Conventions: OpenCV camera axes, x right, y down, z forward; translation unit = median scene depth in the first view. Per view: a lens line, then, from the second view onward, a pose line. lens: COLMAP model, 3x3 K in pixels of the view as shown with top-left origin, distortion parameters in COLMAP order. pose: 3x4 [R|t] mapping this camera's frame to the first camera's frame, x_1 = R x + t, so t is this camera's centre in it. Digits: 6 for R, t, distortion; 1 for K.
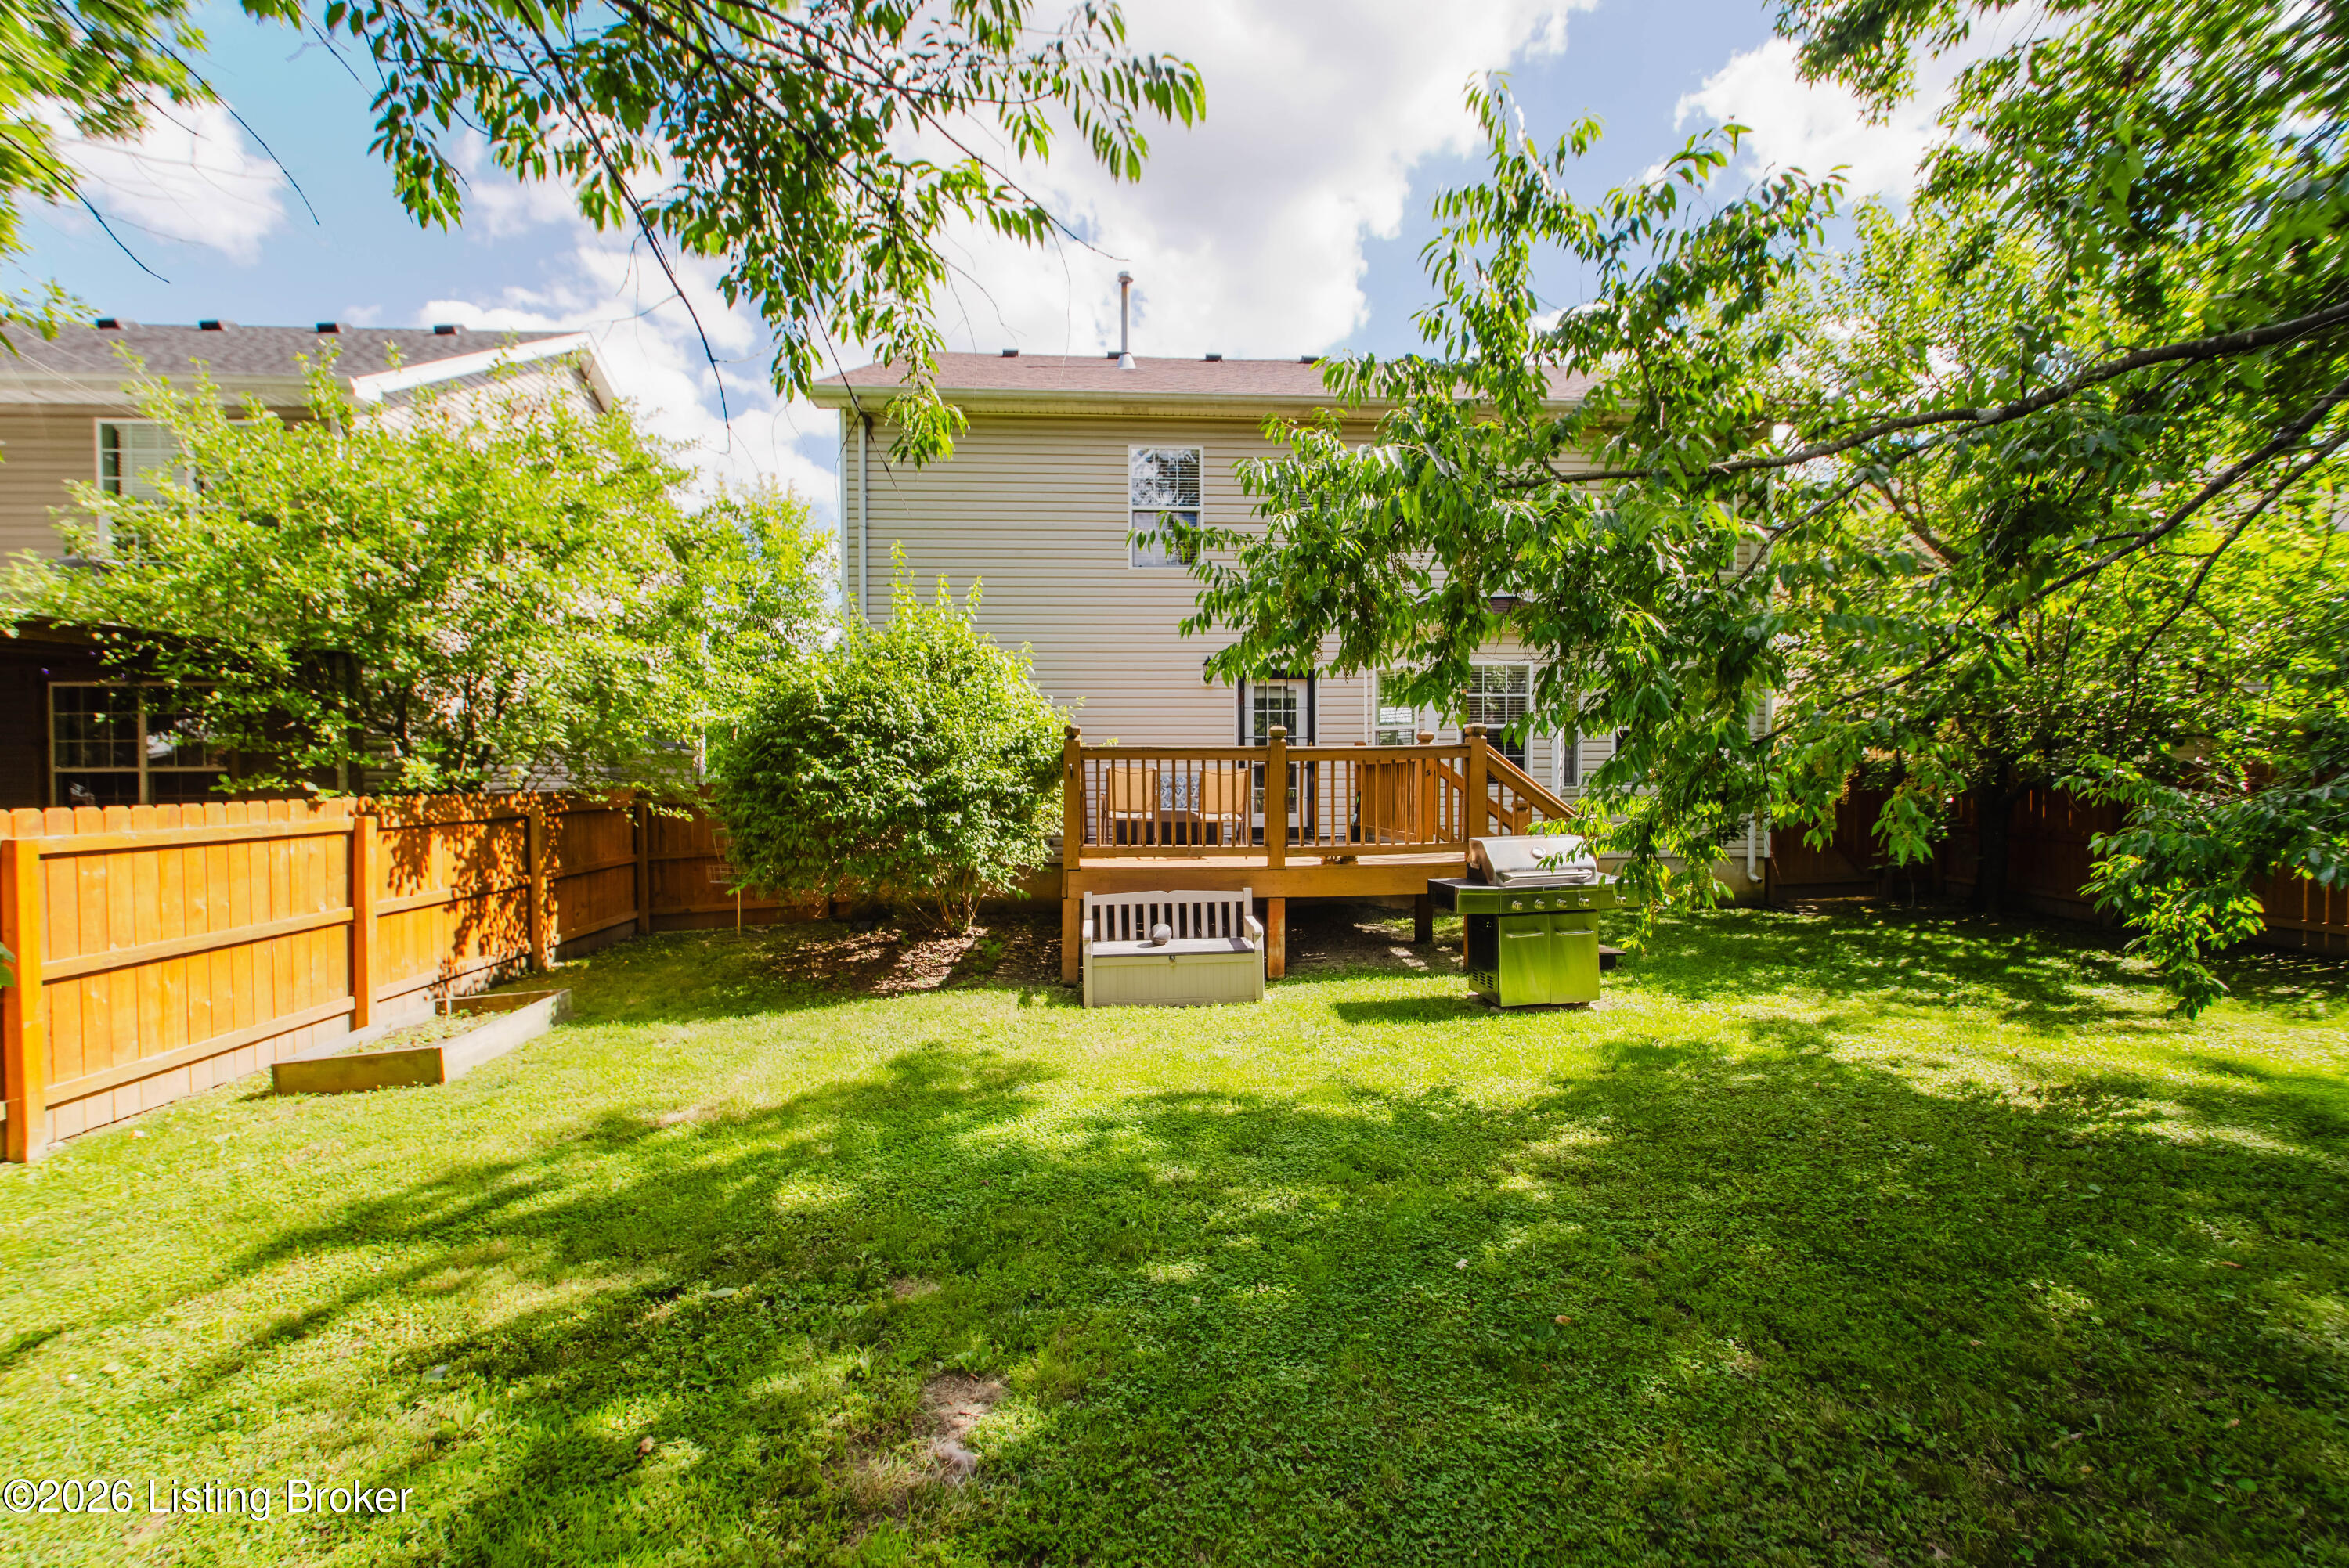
lens RADIAL K [[973.7, 0, 1164.7], [0, 973.7, 788.9], [0, 0, 1]] dist [0.012702, 0.000644]
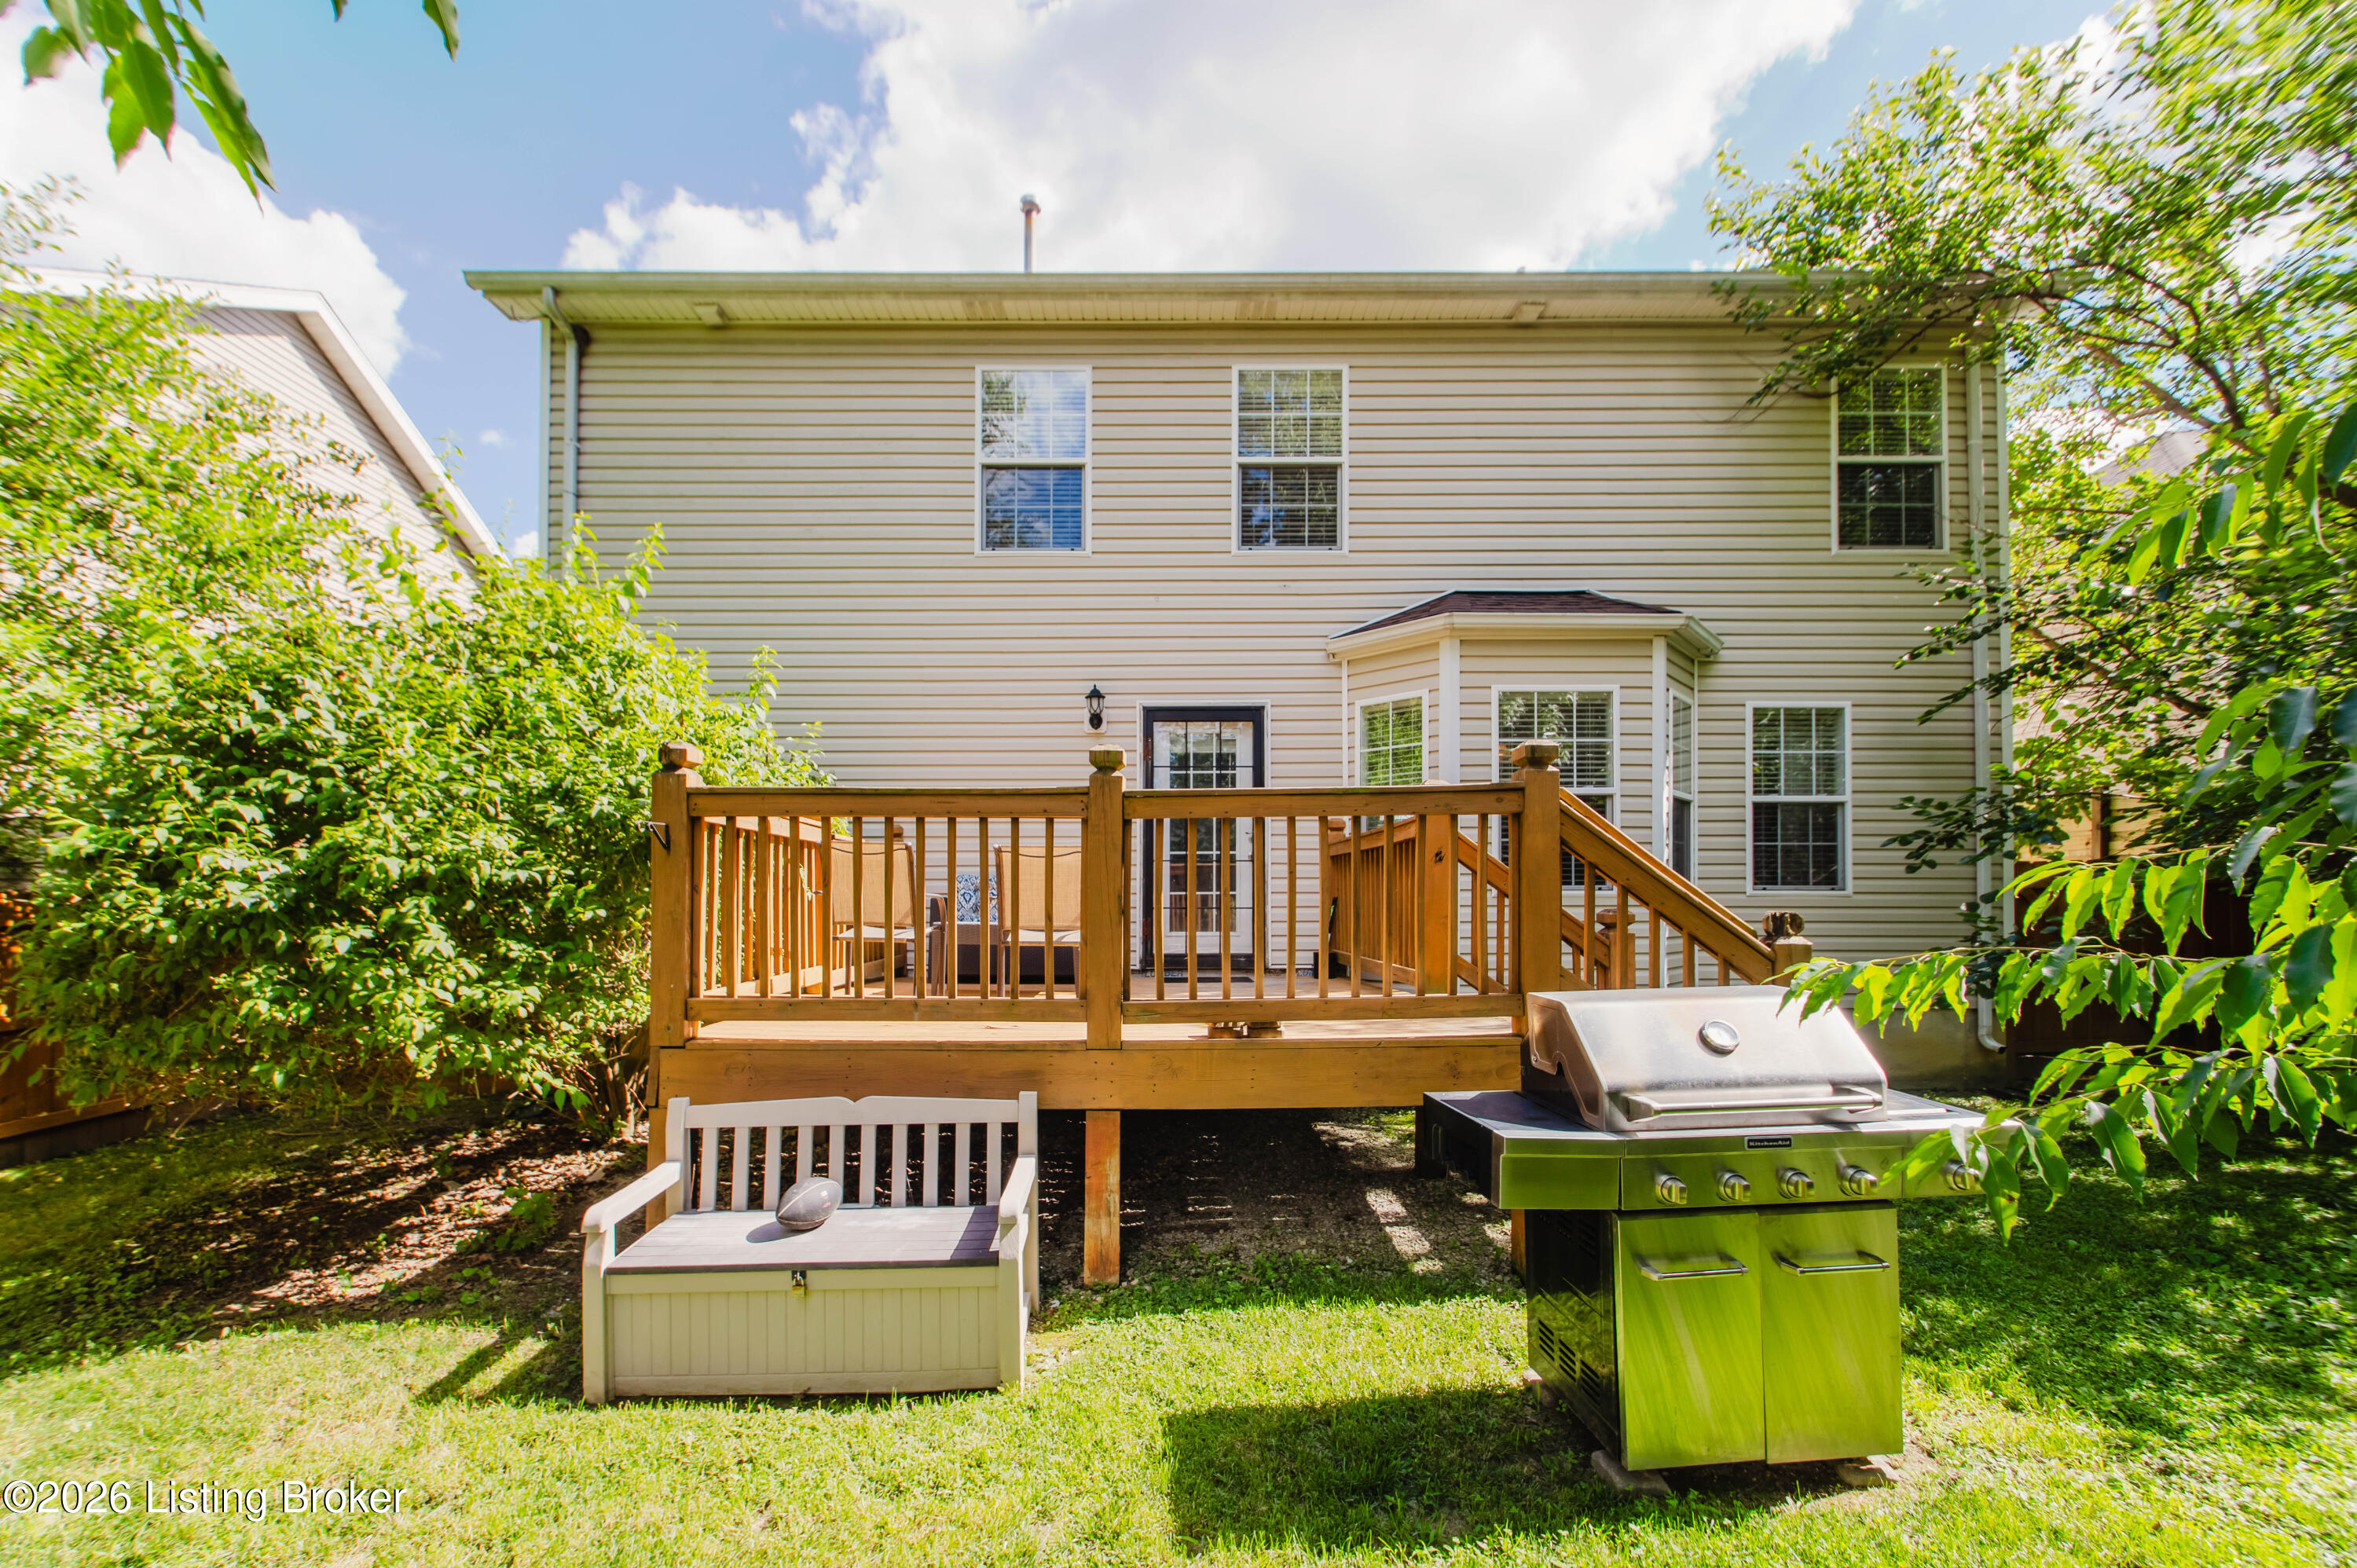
lens RADIAL K [[941.9, 0, 1134.4], [0, 941.9, 879.7], [0, 0, 1]] dist [0.013196, -0.000171]
pose [[0.997453, 0.001038, -0.071314, 0.169386], [-0.003200, 0.999539, -0.030199, 0.015131], [0.071250, 0.030351, 0.996997, 0.568850]]
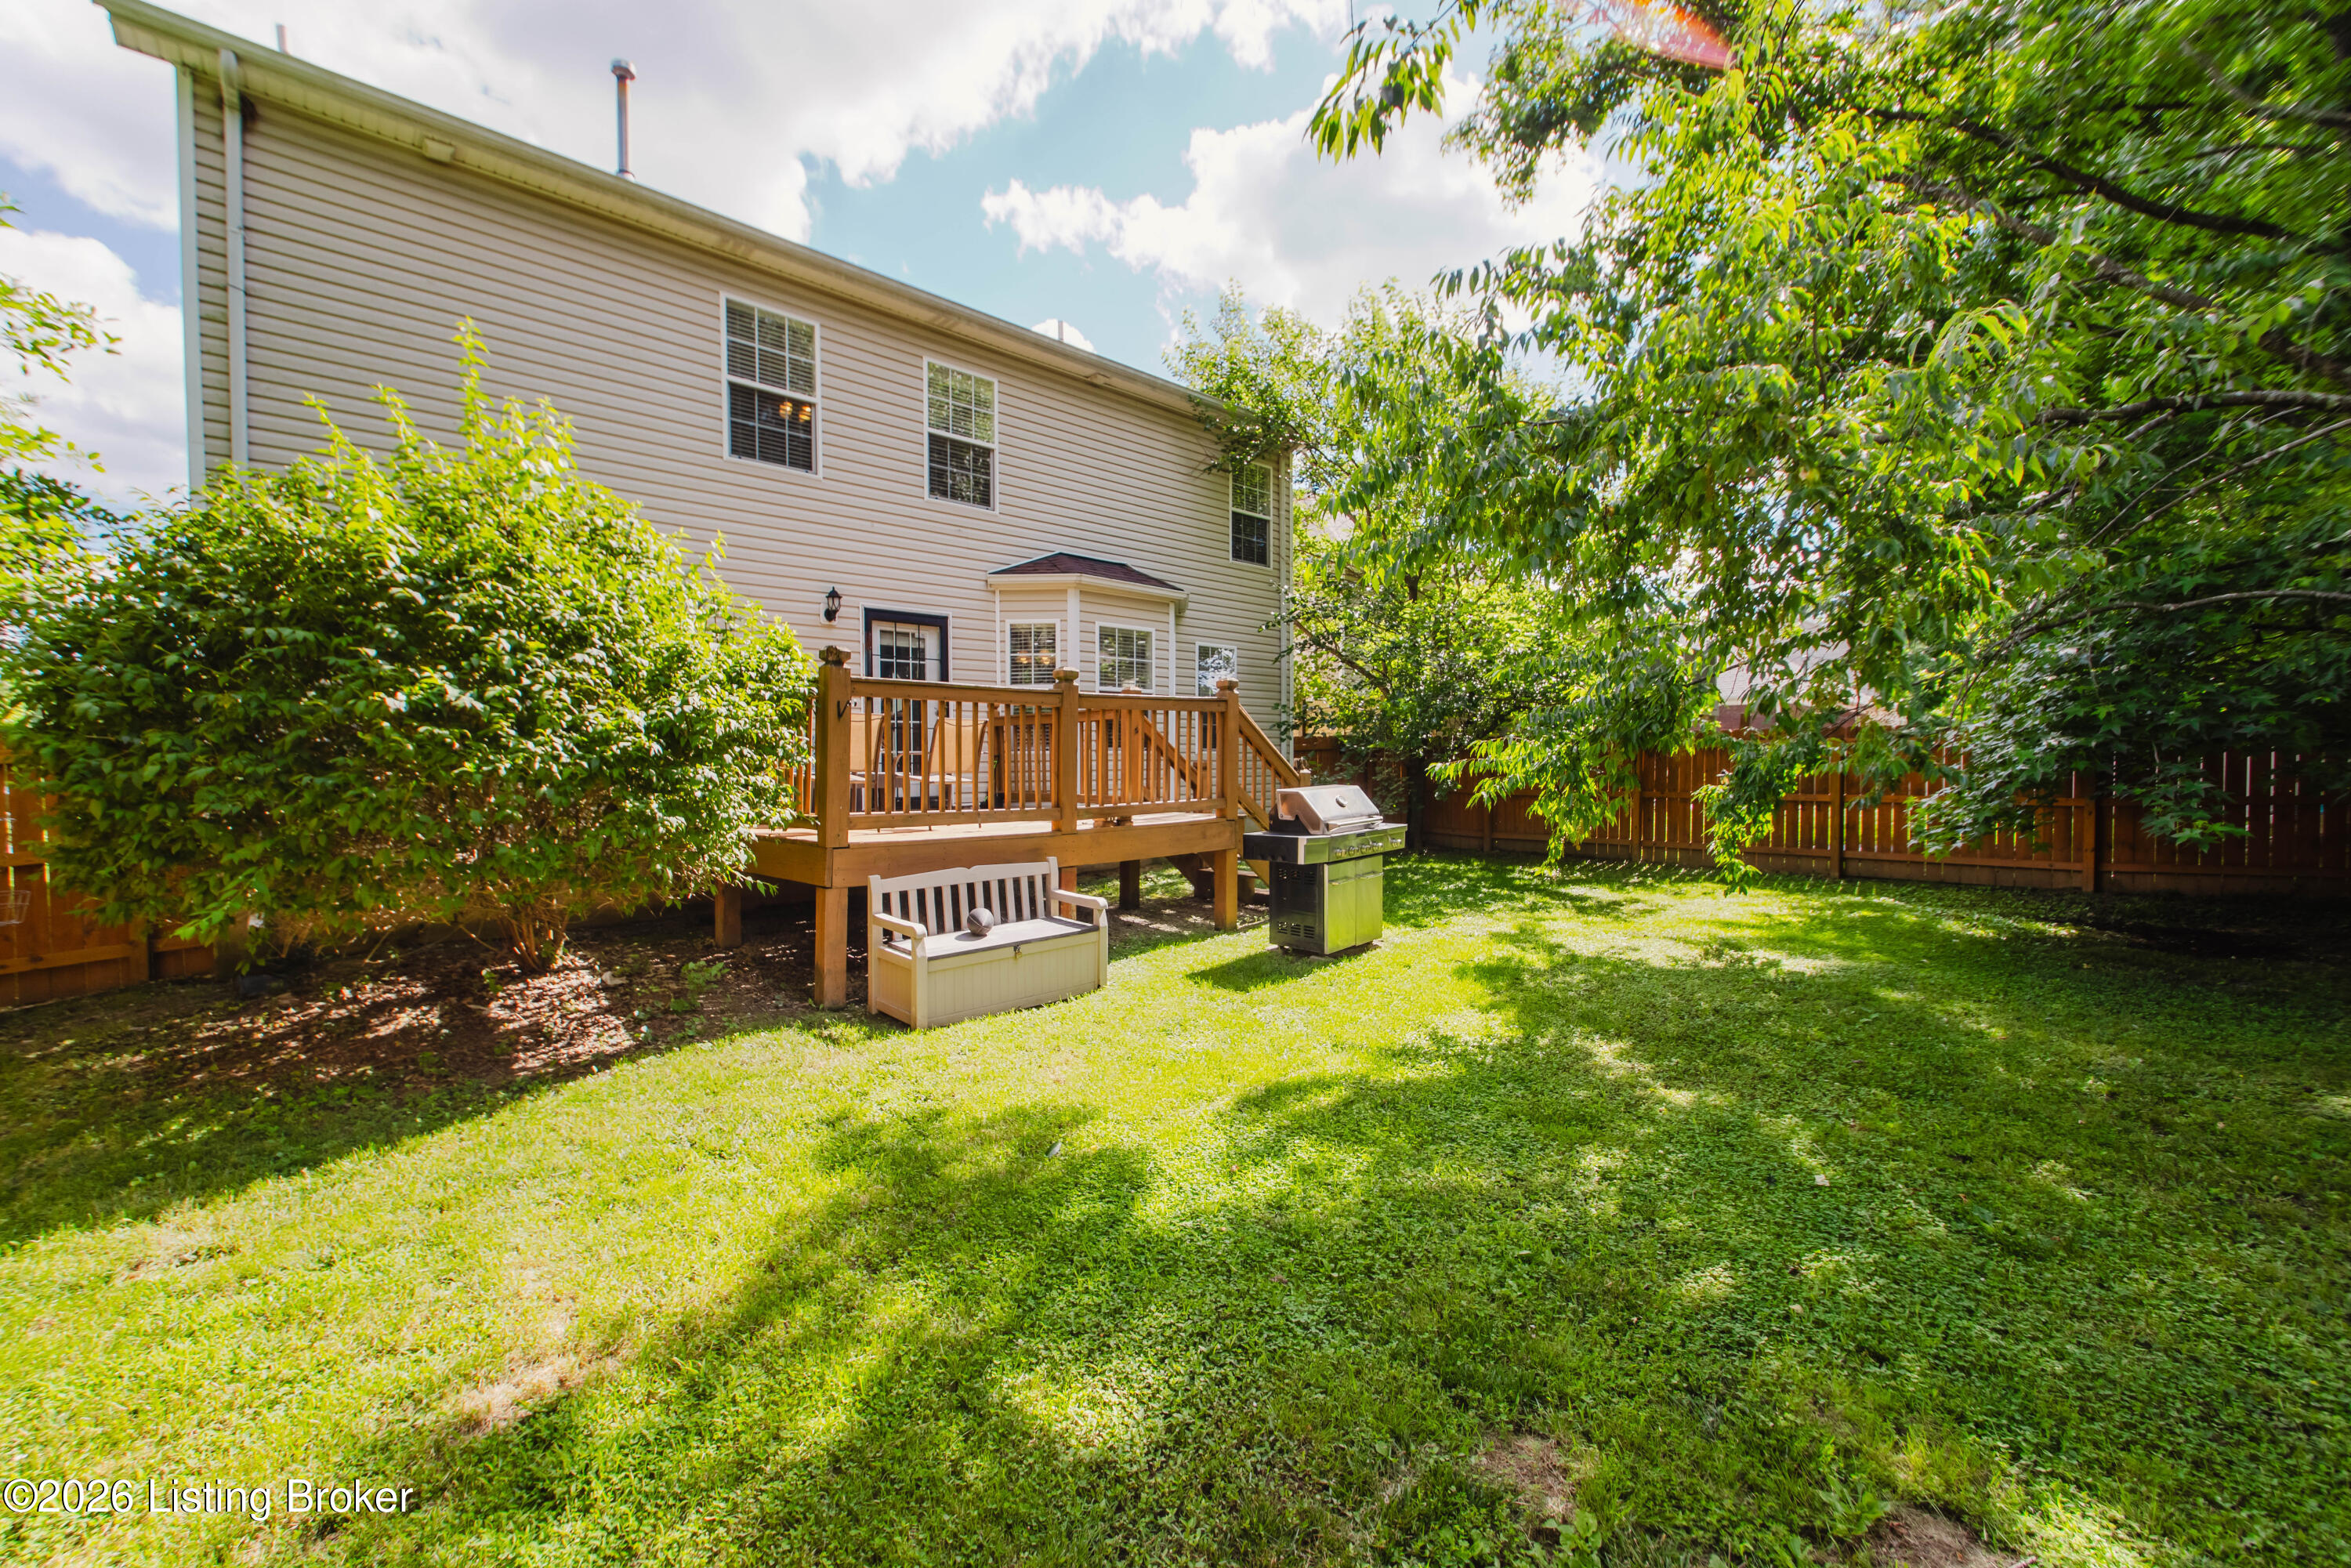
lens RADIAL K [[974.6, 0, 1158.5], [0, 974.6, 784.2], [0, 0, 1]] dist [0.012702, 0.000644]
pose [[0.779245, -0.015124, 0.626537, -0.370935], [0.013577, 0.999882, 0.007251, 0.035411], [-0.626572, 0.002856, 0.779358, 0.300631]]
